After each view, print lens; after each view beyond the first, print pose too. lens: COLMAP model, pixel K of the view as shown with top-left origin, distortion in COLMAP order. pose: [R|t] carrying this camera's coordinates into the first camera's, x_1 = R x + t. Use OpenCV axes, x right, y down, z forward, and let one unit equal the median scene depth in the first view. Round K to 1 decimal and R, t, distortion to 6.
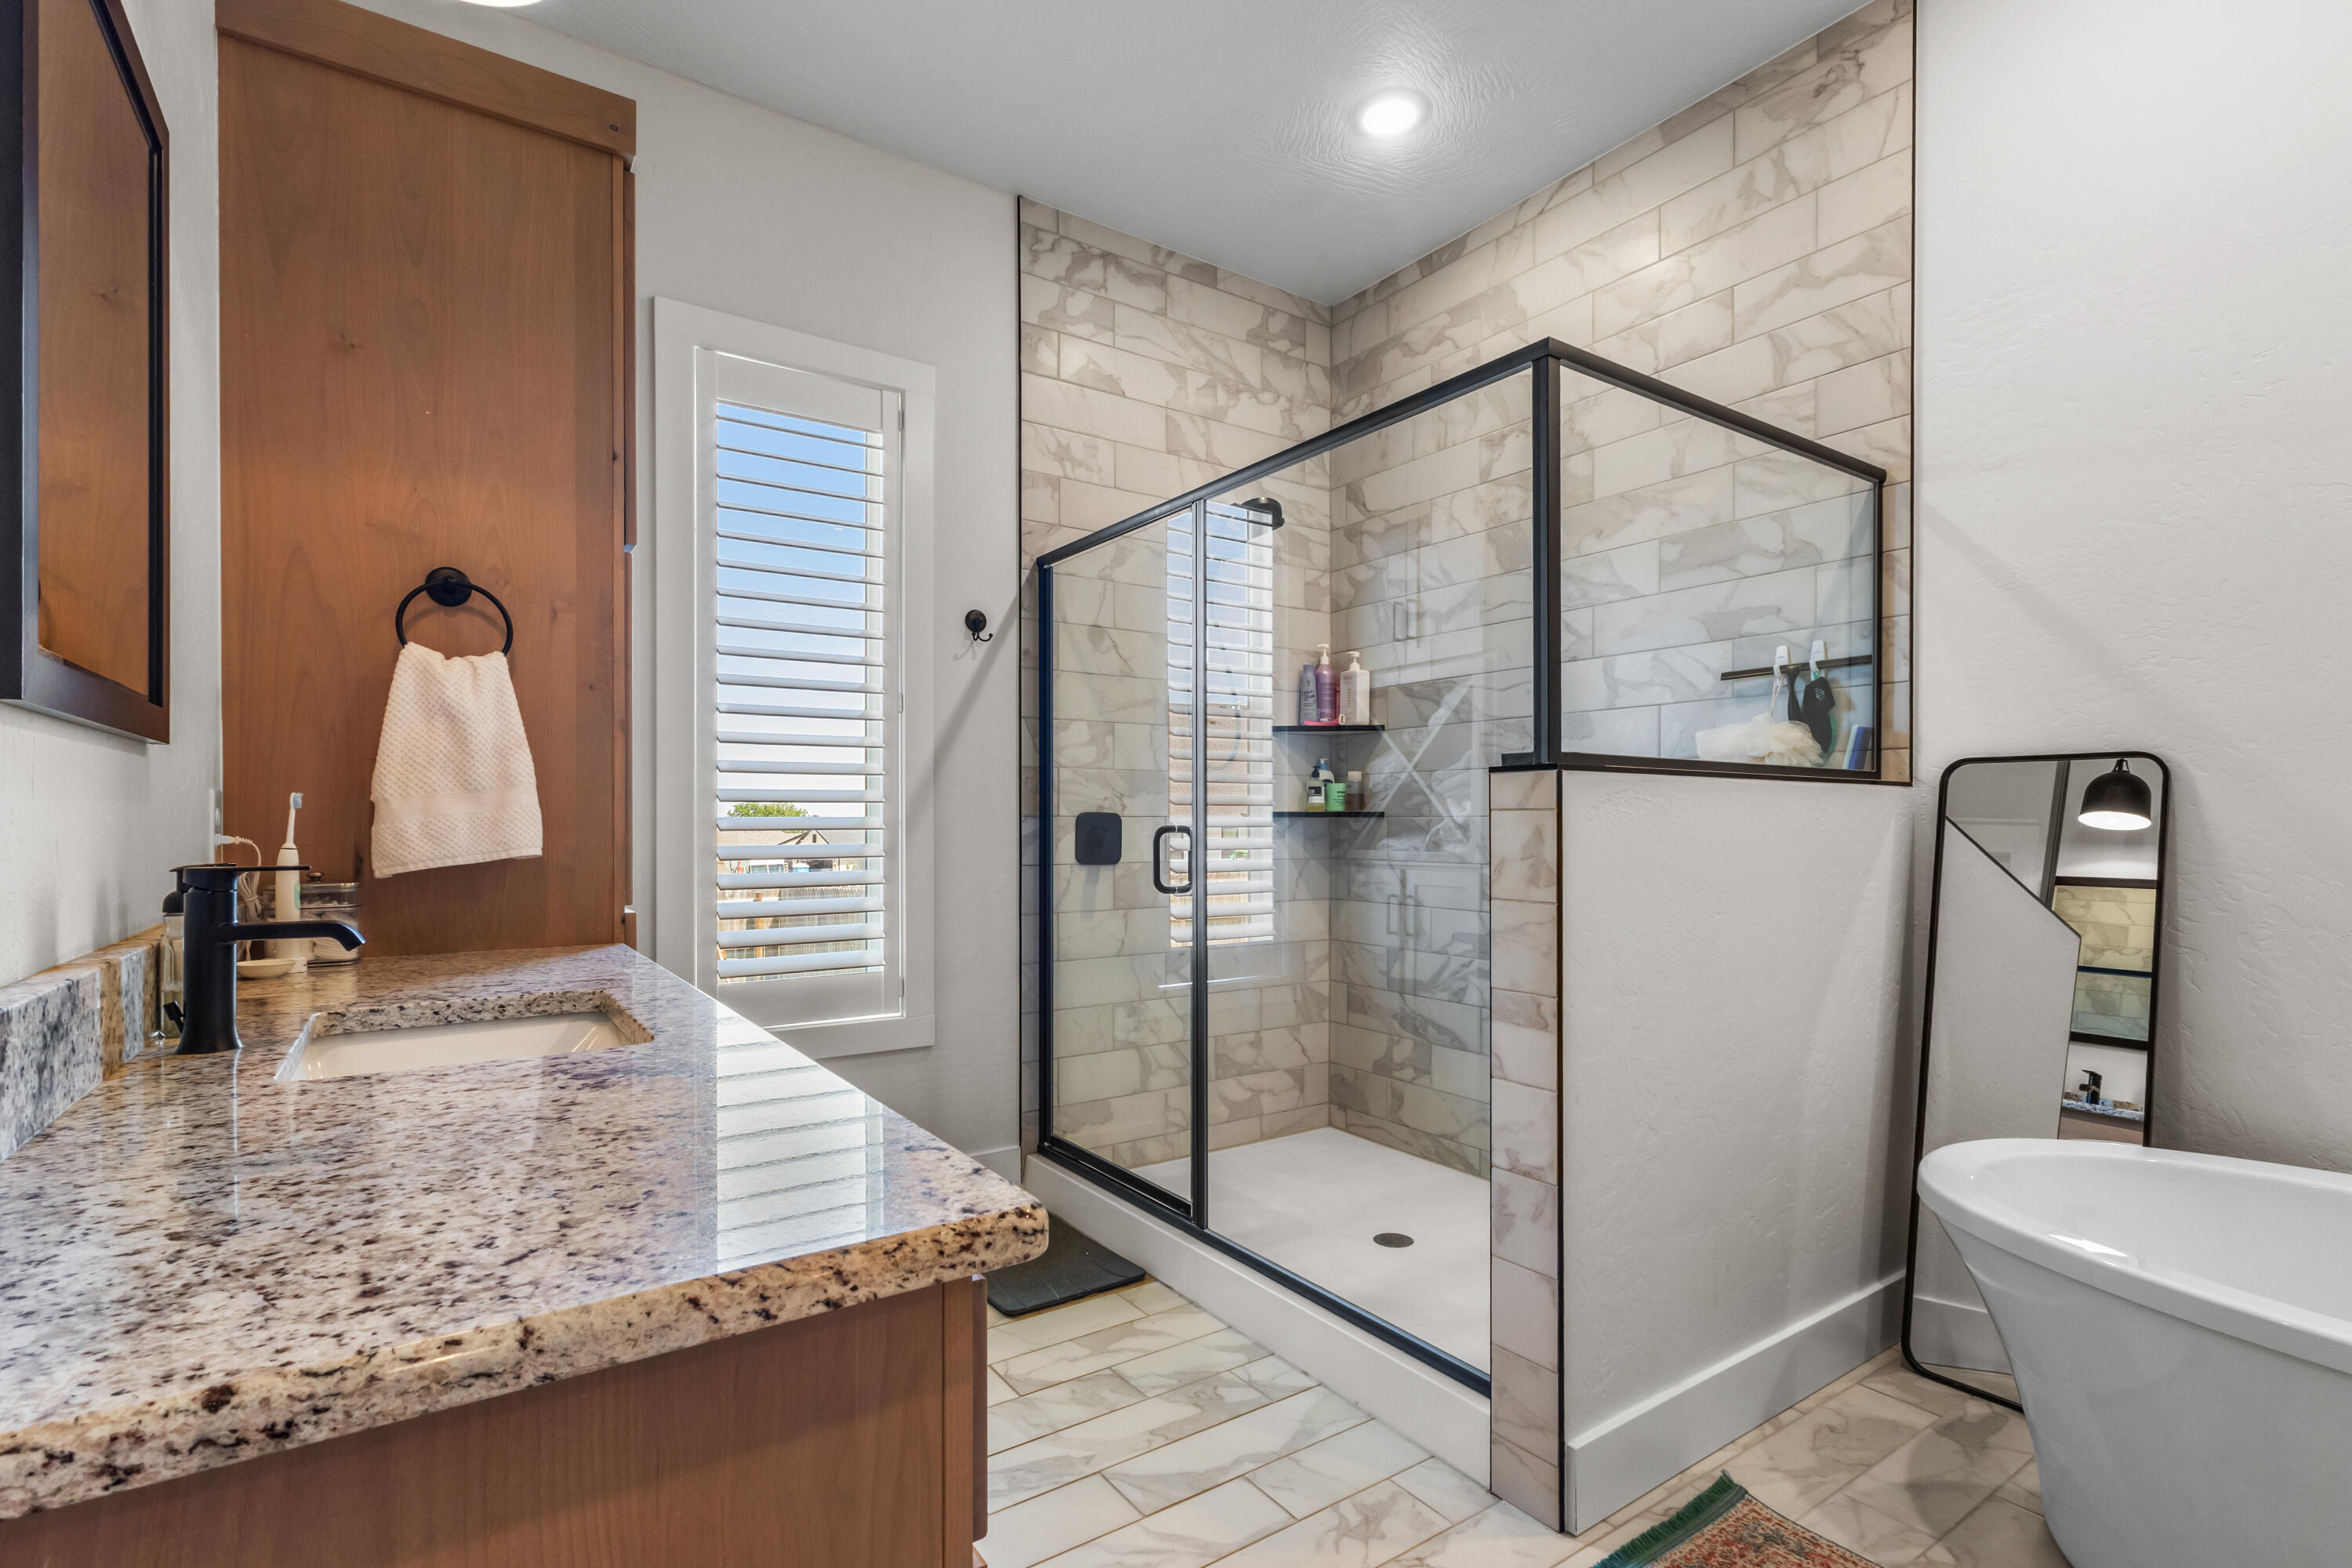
lens RADIAL K [[1095.1, 0, 1157.4], [0, 1095.1, 810.0], [0, 0, 1]] dist [0.005445, -0.000376]
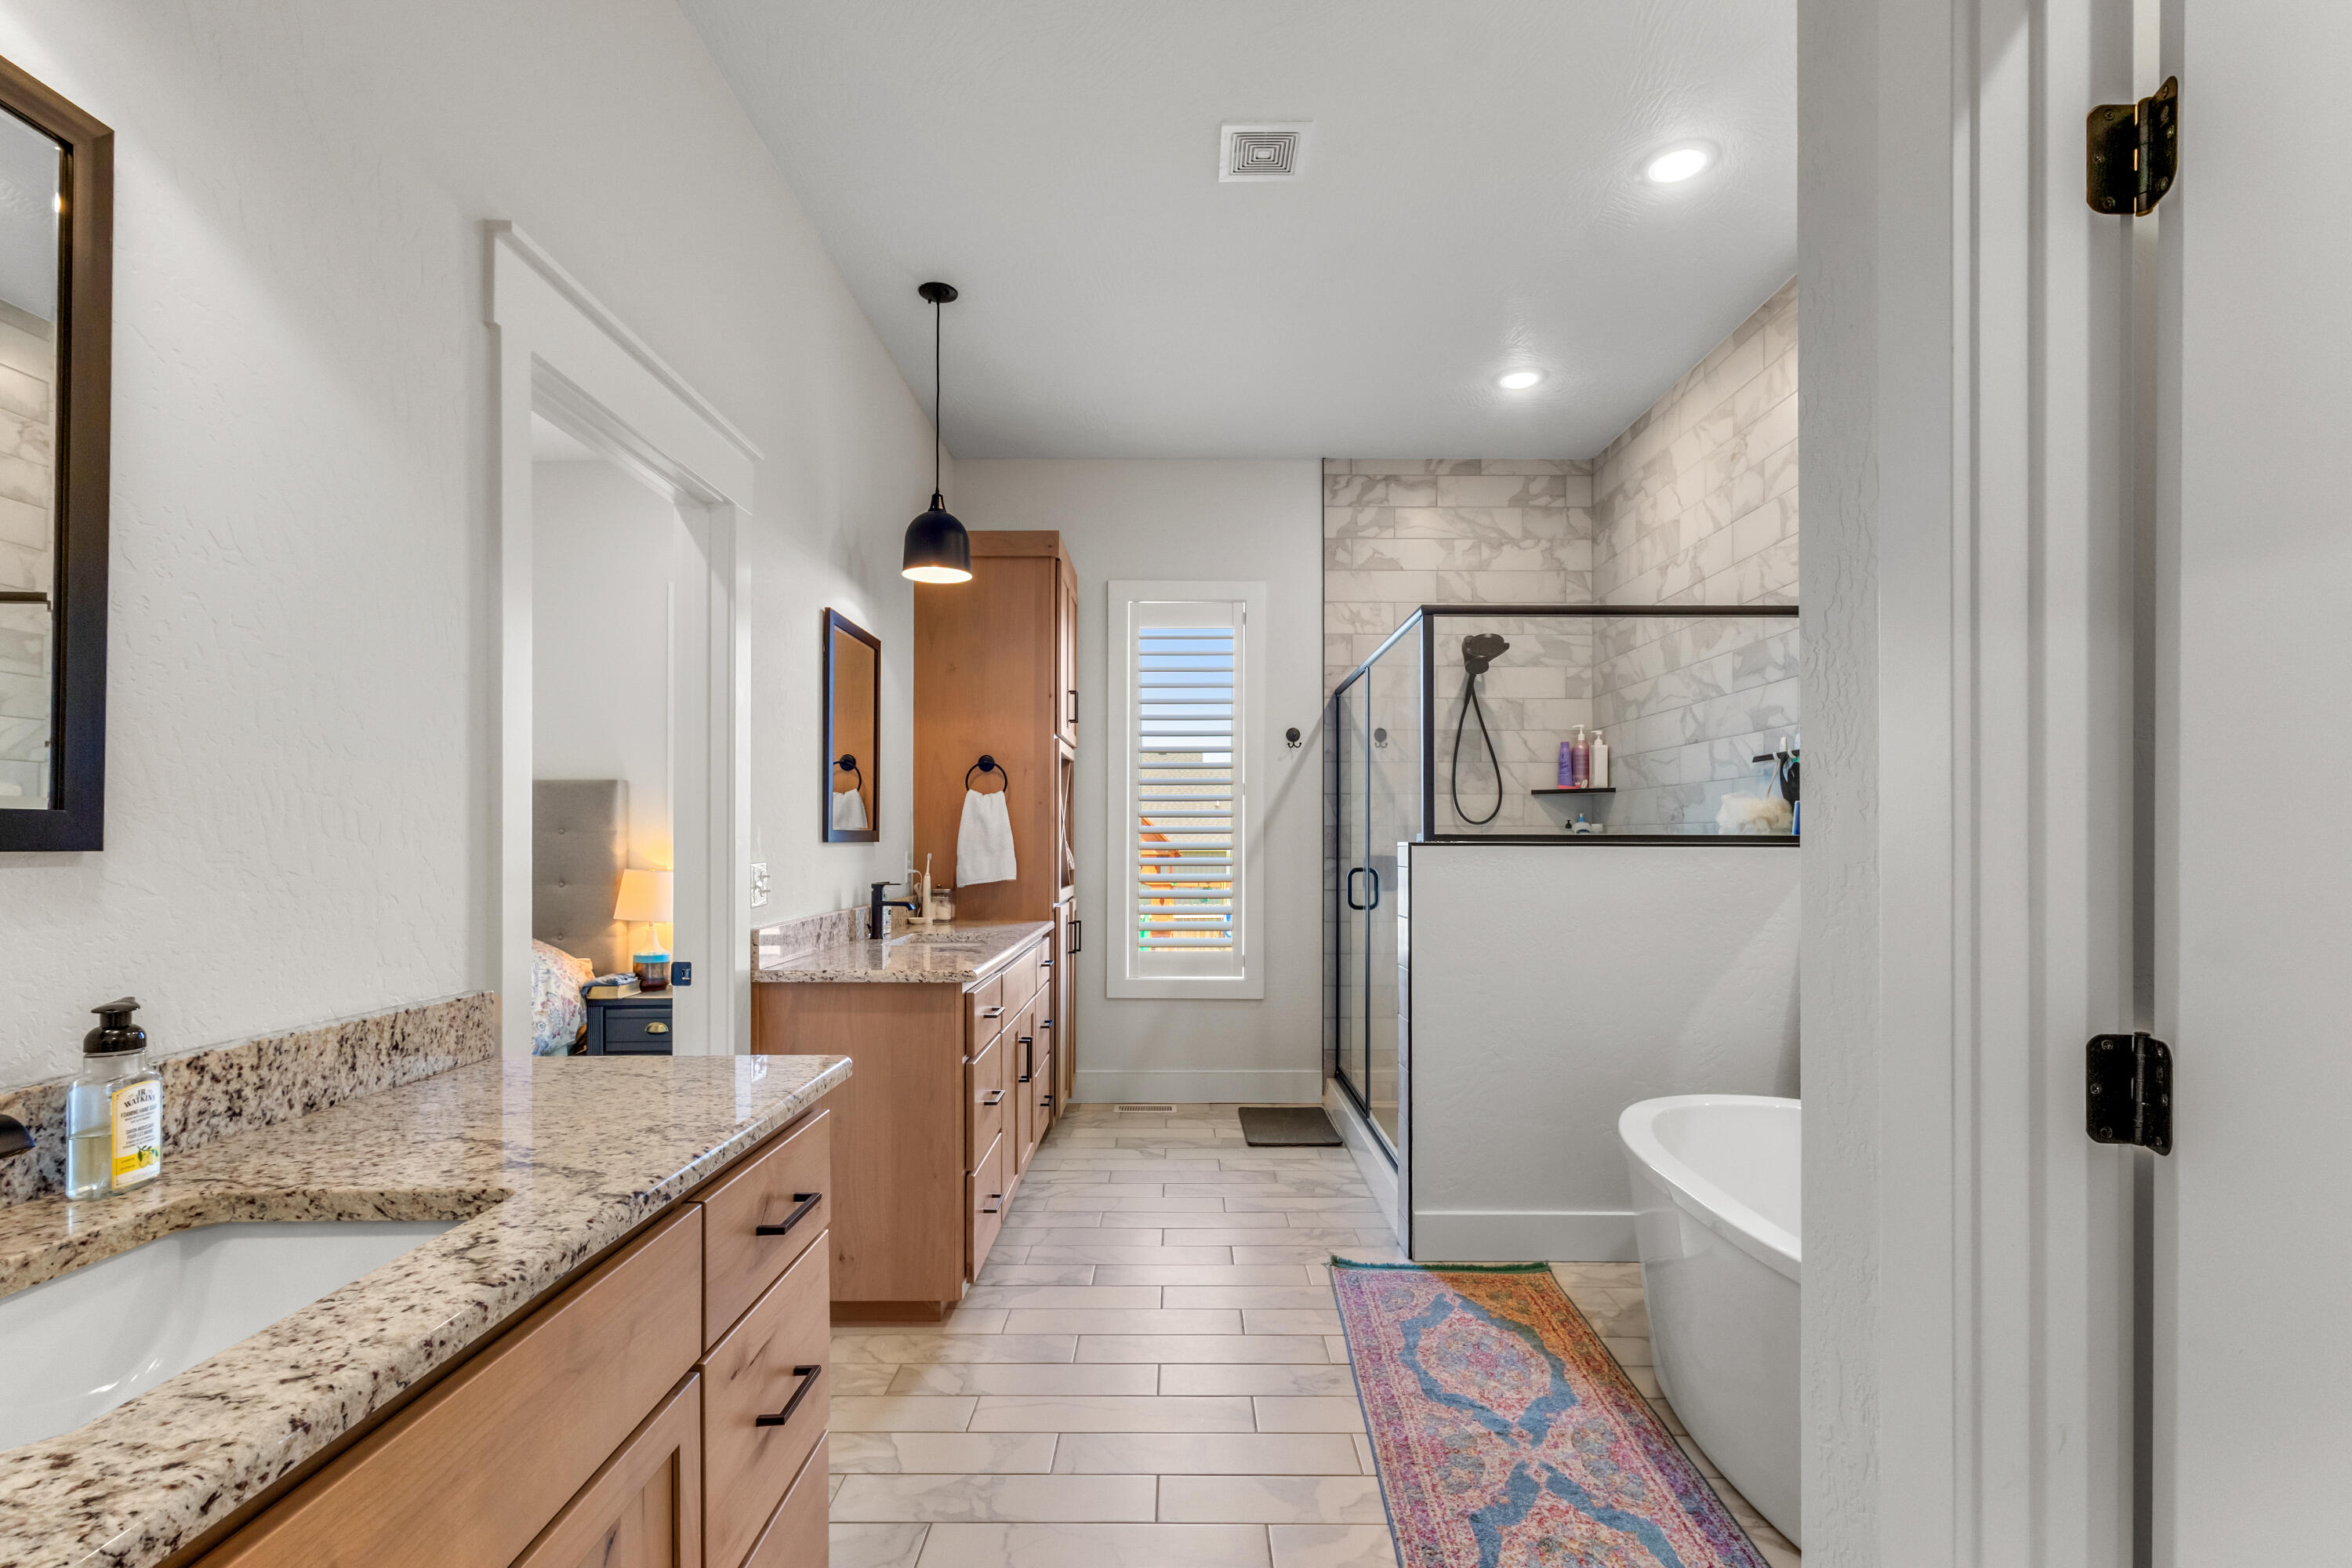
lens RADIAL K [[1095.1, 0, 1157.1], [0, 1095.1, 811.8], [0, 0, 1]] dist [0.005445, -0.000376]
pose [[0.815061, -0.013786, -0.579211, 0.573306], [0.004605, 0.999839, -0.017317, -0.033275], [0.579356, 0.011447, 0.814994, -0.395166]]
